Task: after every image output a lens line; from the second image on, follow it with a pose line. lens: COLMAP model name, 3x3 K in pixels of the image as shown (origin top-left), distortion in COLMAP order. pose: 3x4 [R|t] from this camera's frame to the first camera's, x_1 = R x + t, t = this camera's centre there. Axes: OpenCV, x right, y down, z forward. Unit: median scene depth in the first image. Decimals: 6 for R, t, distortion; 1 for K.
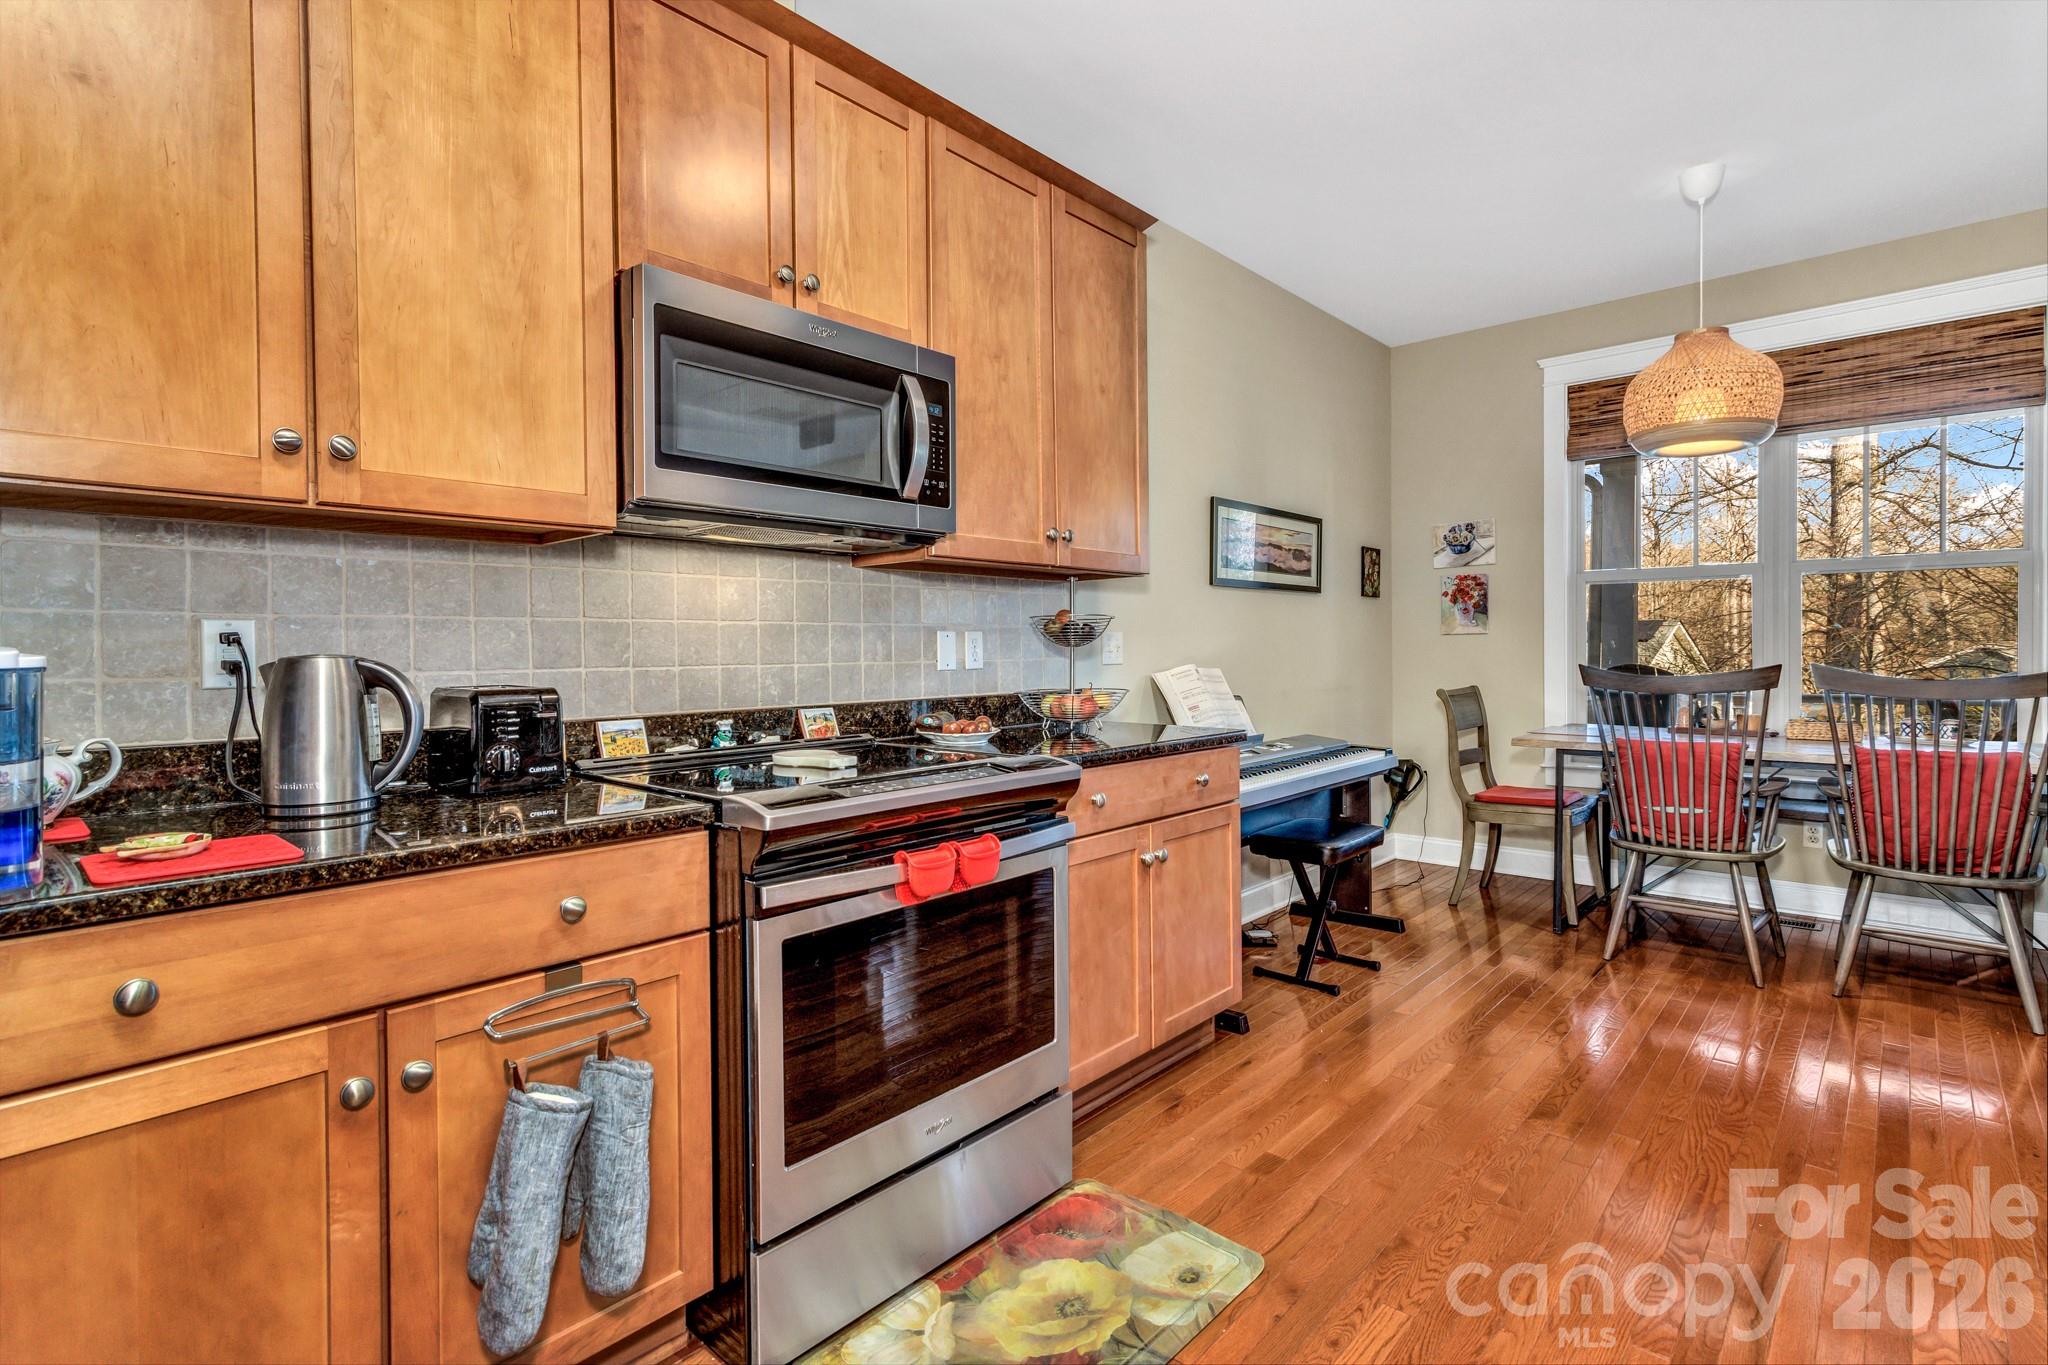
lens RADIAL K [[975.8, 0, 1029.7], [0, 975.8, 657.9], [0, 0, 1]] dist [0.006281, 0.000665]
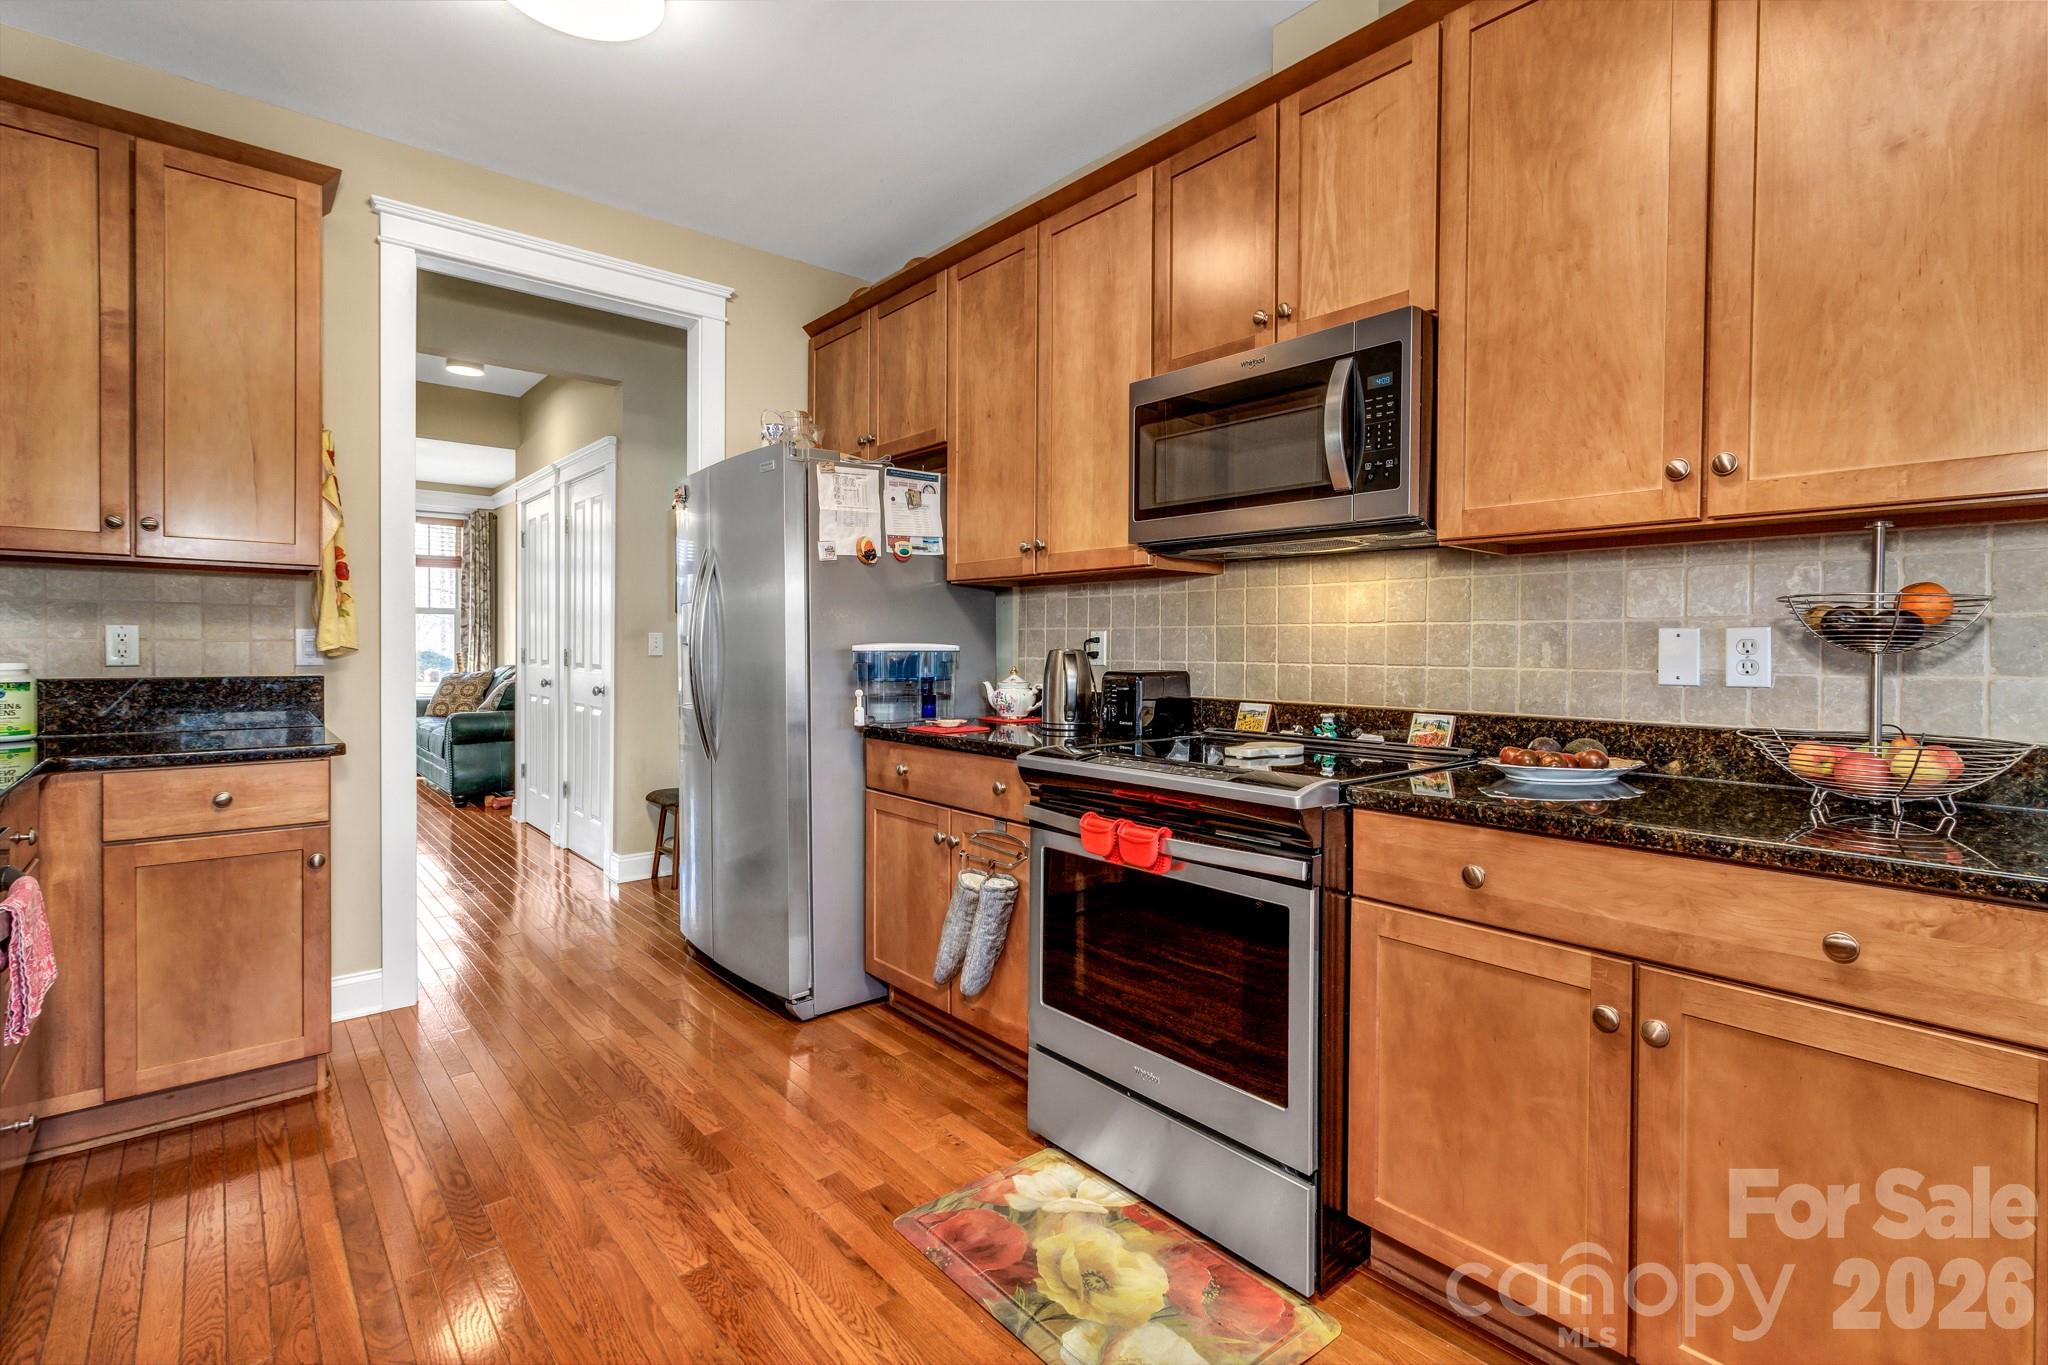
lens RADIAL K [[941.1, 0, 1030.3], [0, 941.1, 654.9], [0, 0, 1]] dist [-0.000820, -0.000012]
pose [[-0.124516, 0.016713, -0.992077, 0.530396], [-0.017004, 0.999675, 0.018975, -0.011568], [0.992072, 0.019232, -0.124191, 0.533510]]
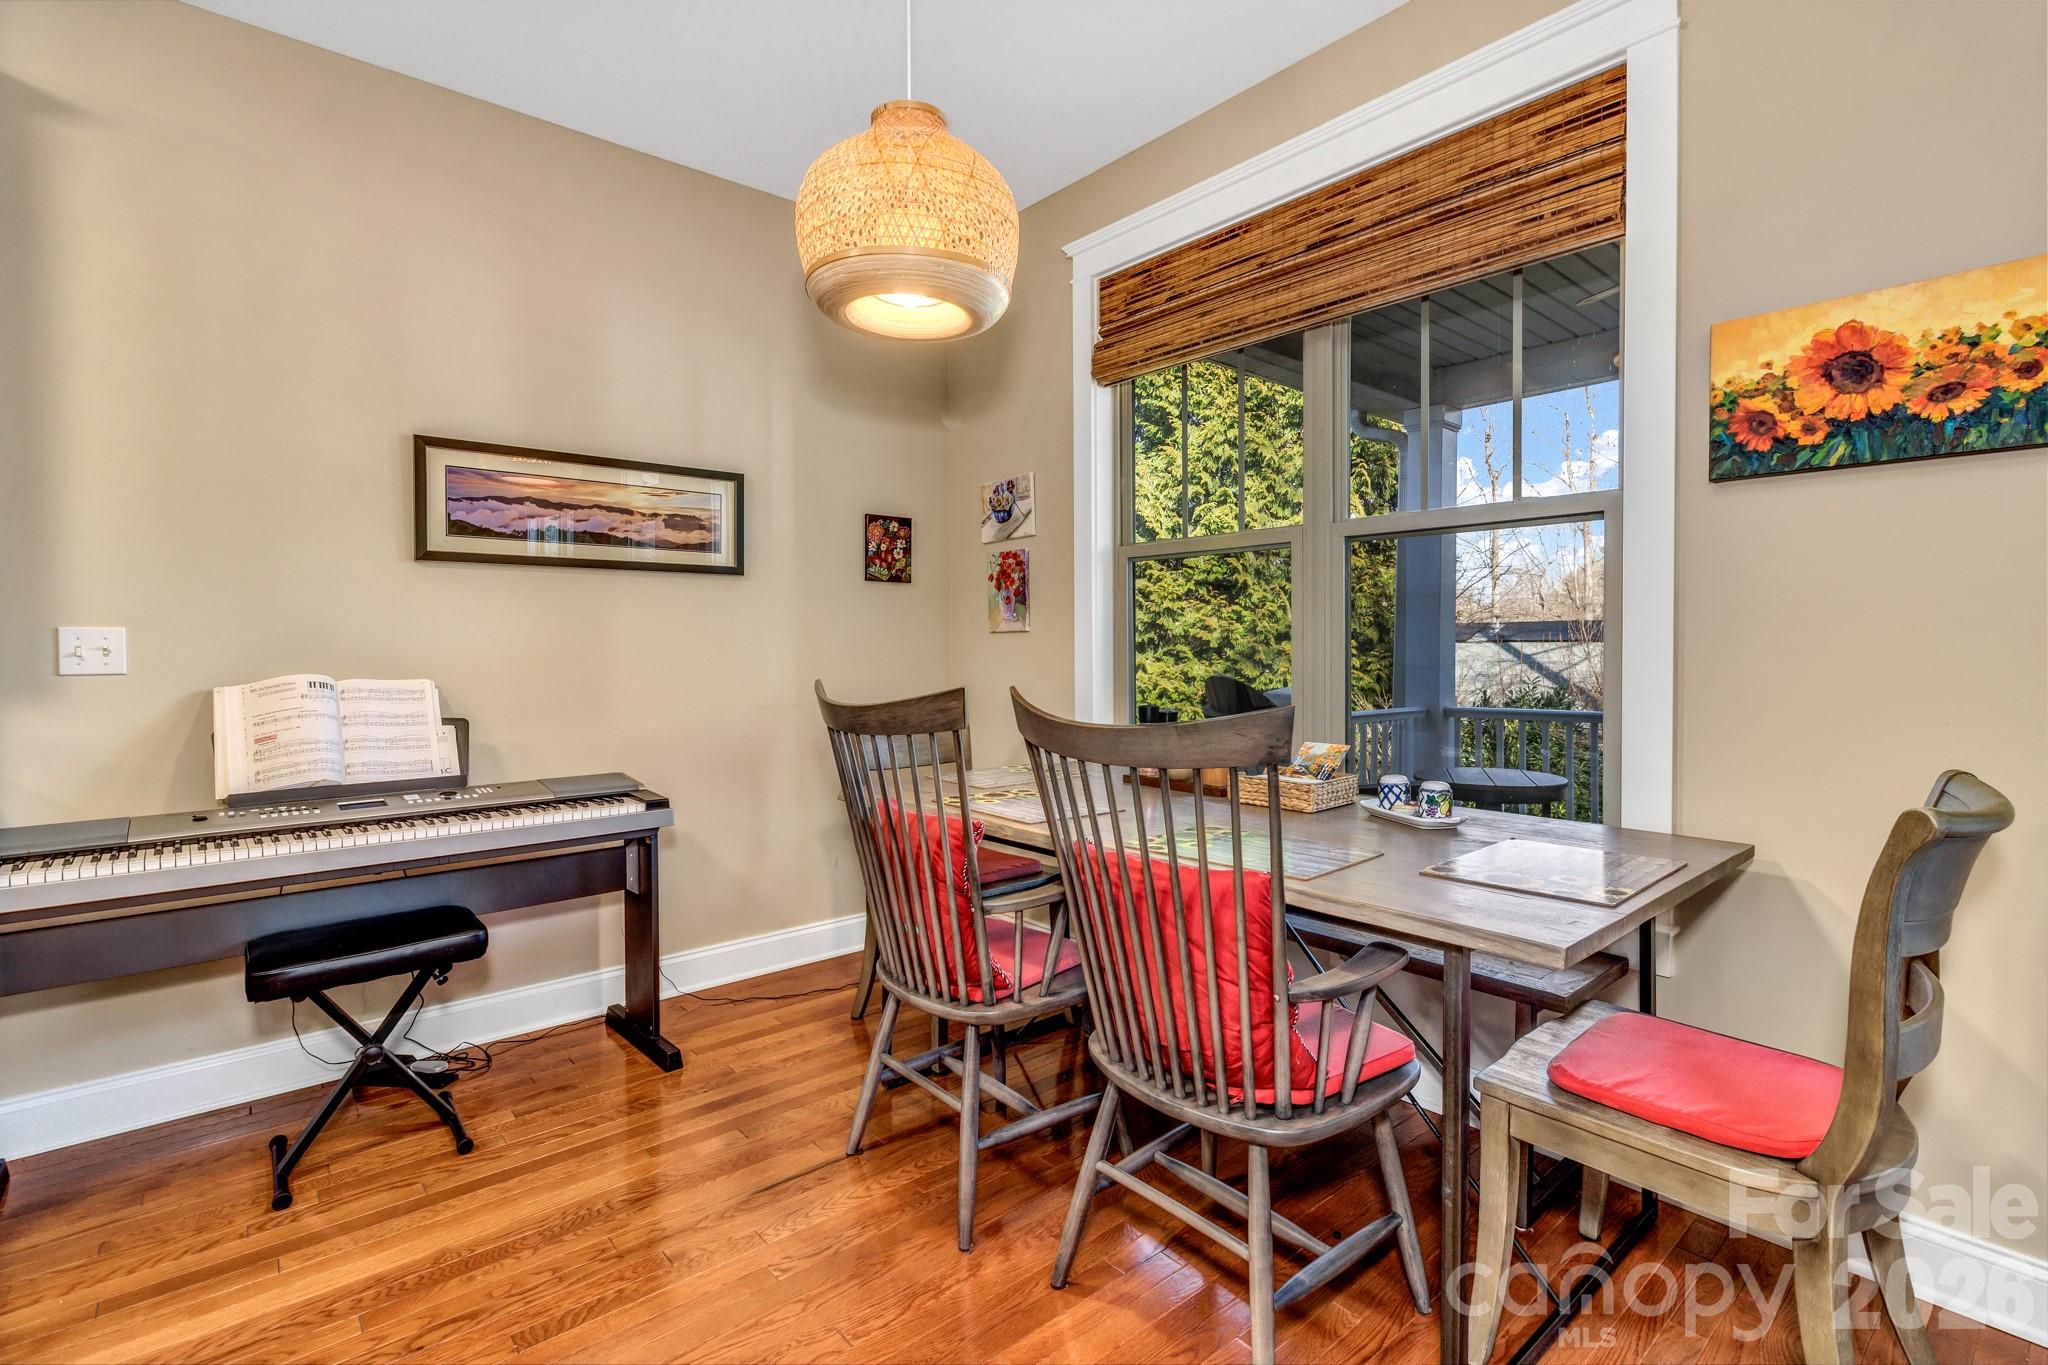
lens RADIAL K [[953.4, 0, 1028.9], [0, 953.4, 656.6], [0, 0, 1]] dist [0.001702, 0.000463]
pose [[0.991601, 0.005547, -0.129219, 0.832970], [-0.005224, 0.999982, 0.002841, -0.012177], [0.129232, -0.002142, 0.991612, 0.440653]]
